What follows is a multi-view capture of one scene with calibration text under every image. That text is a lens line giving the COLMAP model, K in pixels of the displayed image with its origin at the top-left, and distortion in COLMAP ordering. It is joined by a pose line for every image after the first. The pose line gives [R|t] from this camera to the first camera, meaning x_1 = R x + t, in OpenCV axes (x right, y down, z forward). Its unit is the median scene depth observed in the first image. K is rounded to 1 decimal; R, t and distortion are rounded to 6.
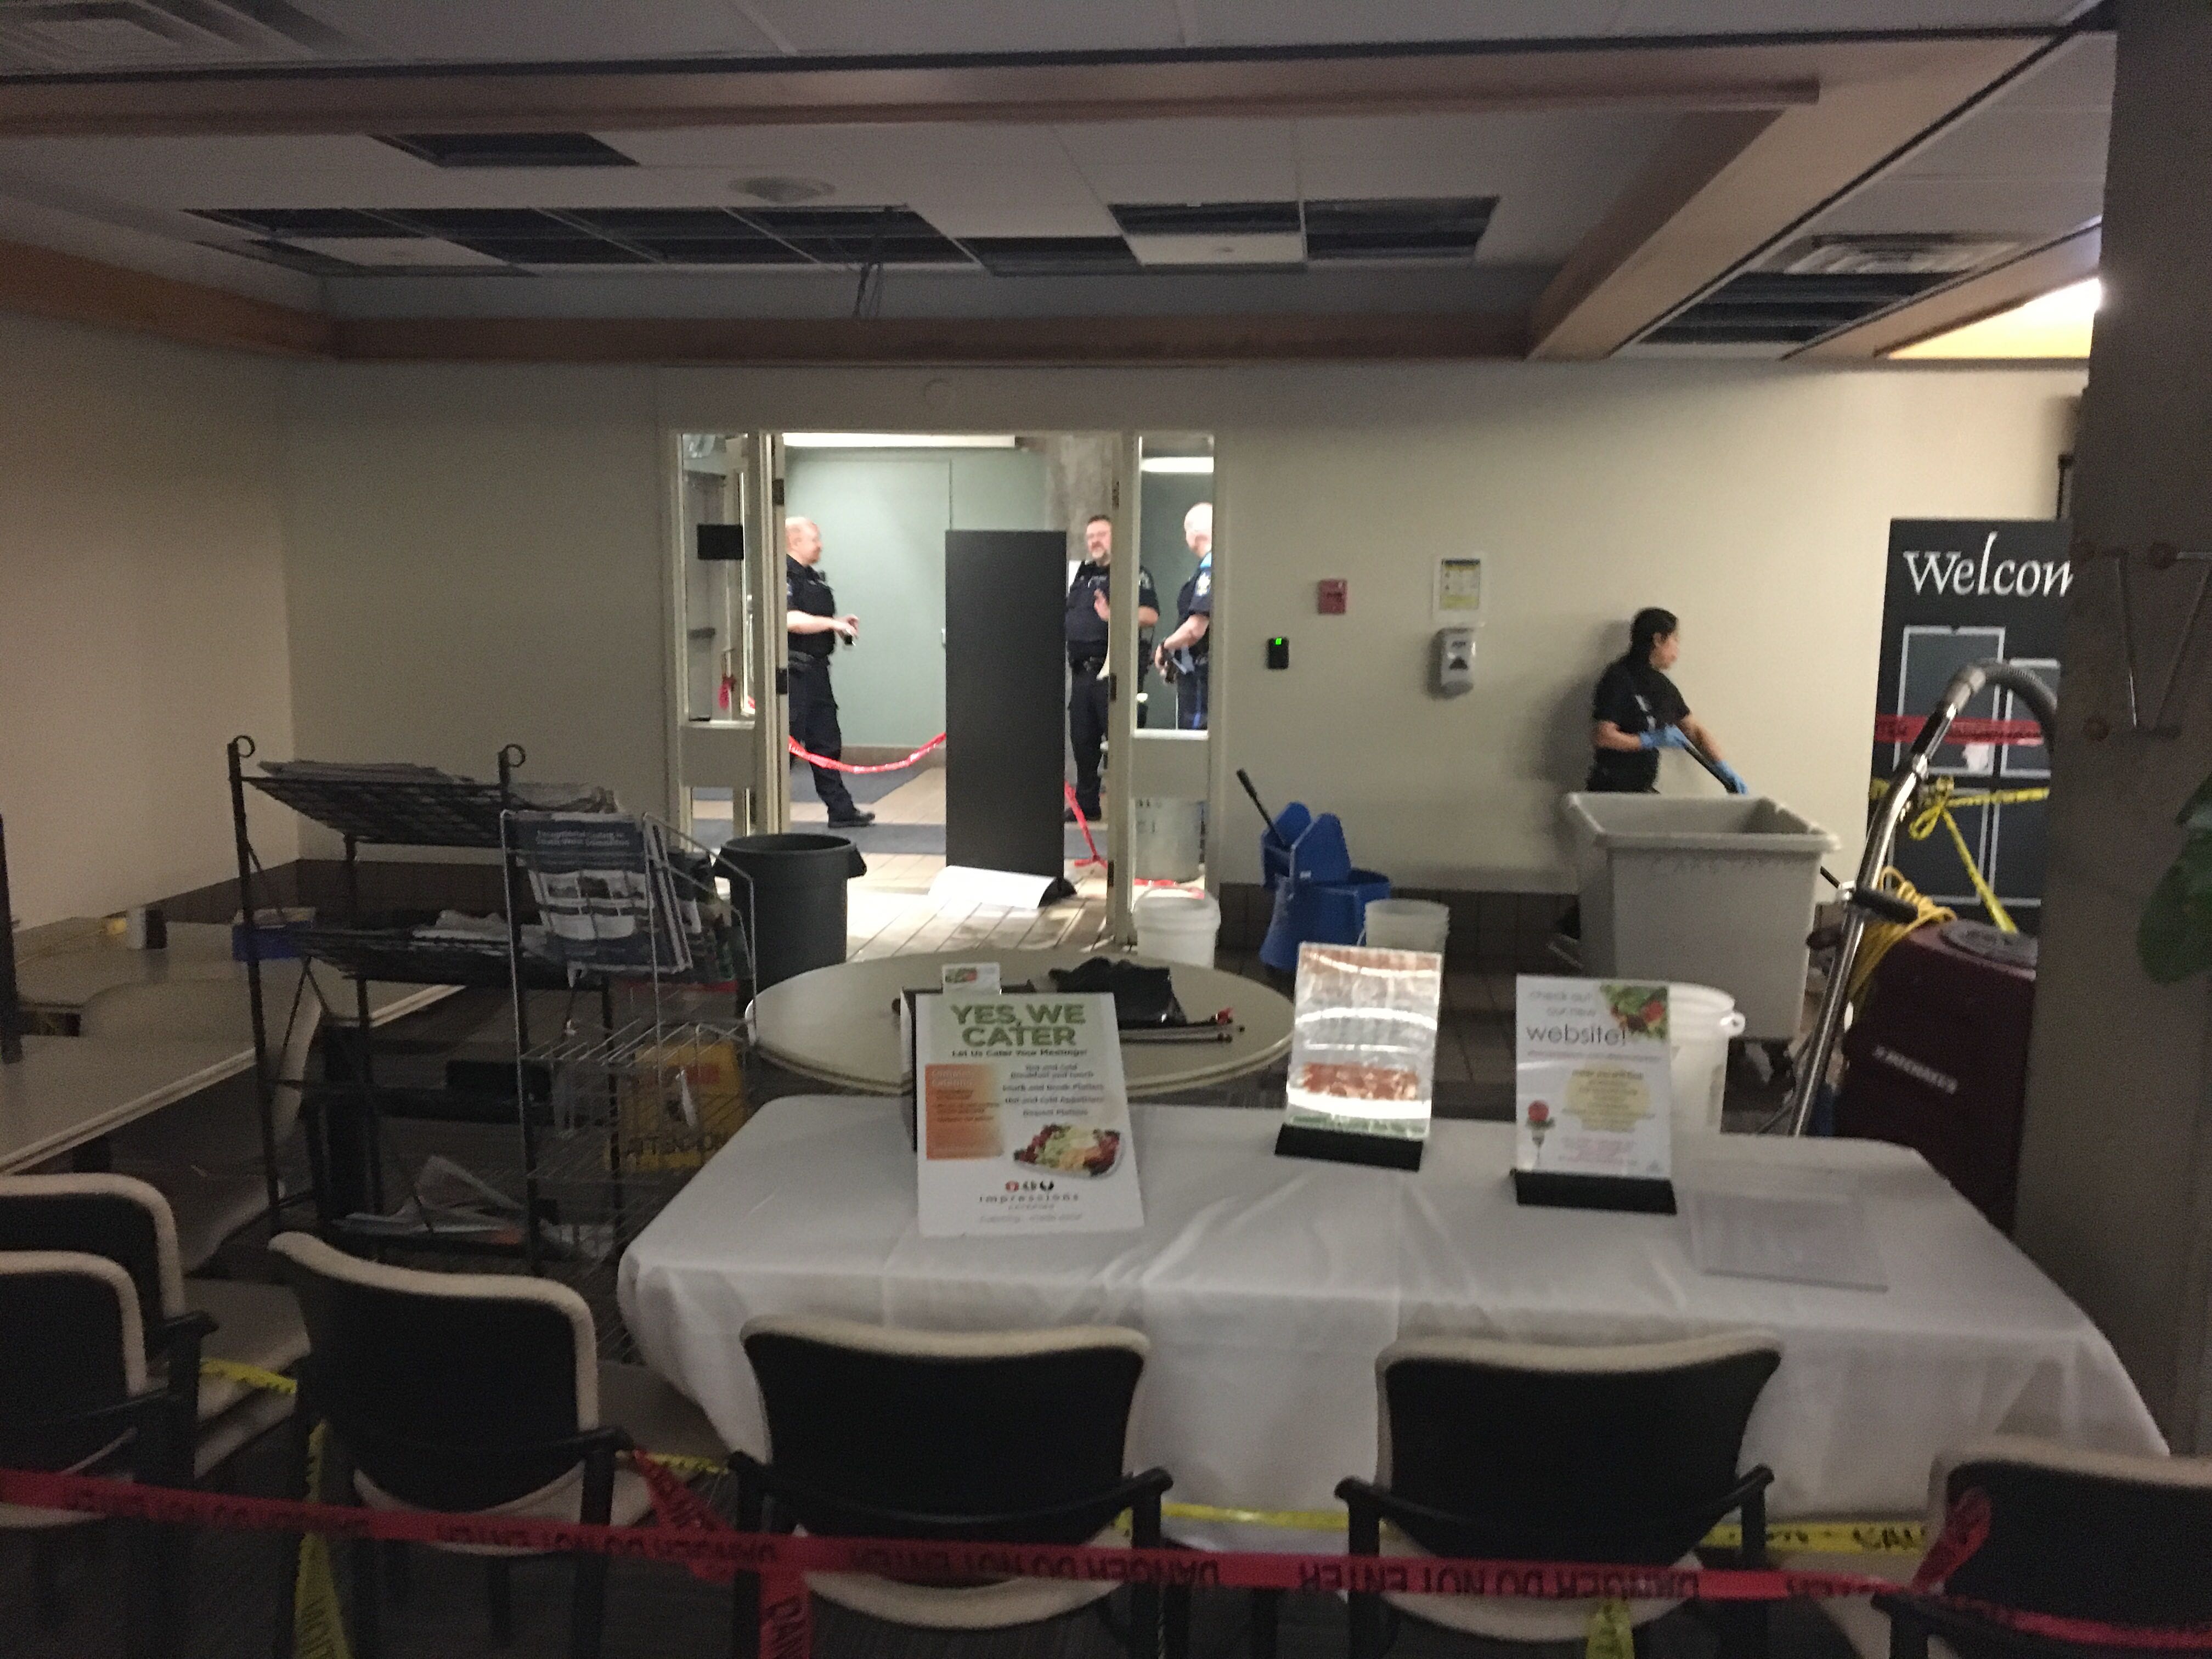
lens RADIAL K [[1850.1, 0, 1109.6], [0, 1850.1, 813.3], [0, 0, 1]] dist [0.153586, -0.249683]
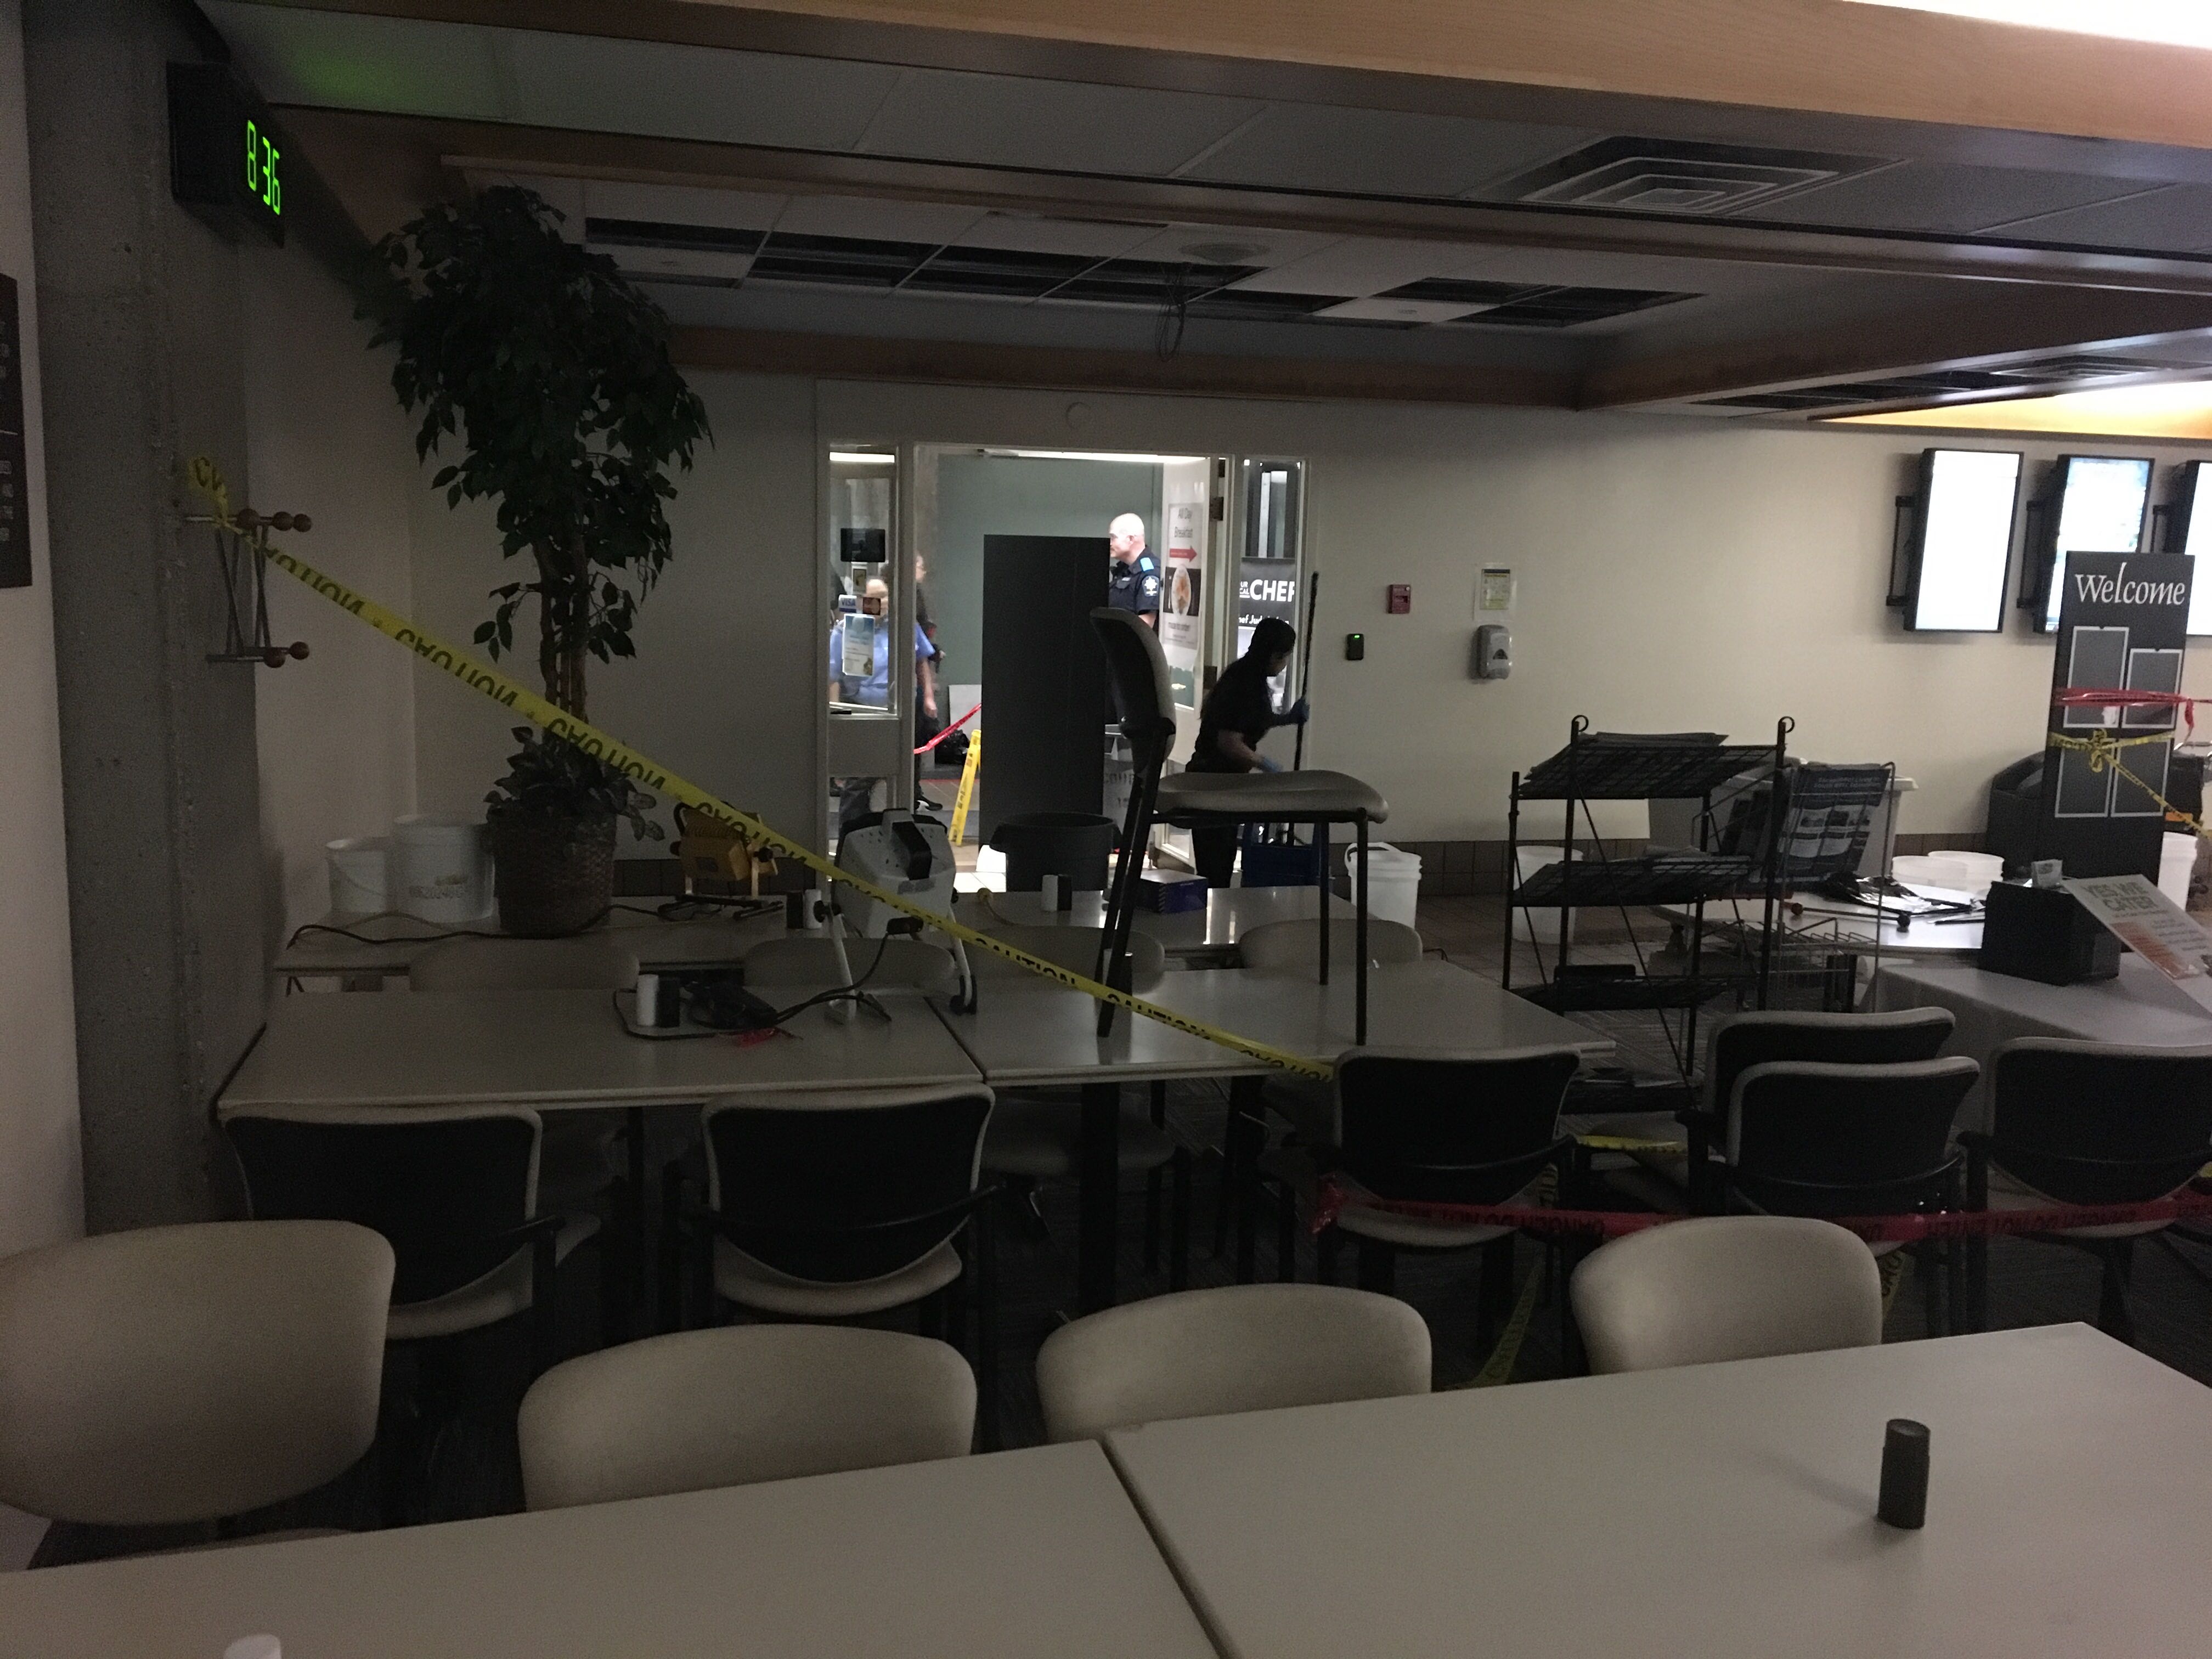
lens RADIAL K [[1850.1, 0, 1109.6], [0, 1850.1, 813.3], [0, 0, 1]] dist [0.153586, -0.249683]
pose [[0.921933, -0.037497, 0.385529, -0.804691], [0.035666, 0.999293, 0.011903, 0.000310], [-0.385703, 0.002776, 0.922619, -0.043796]]
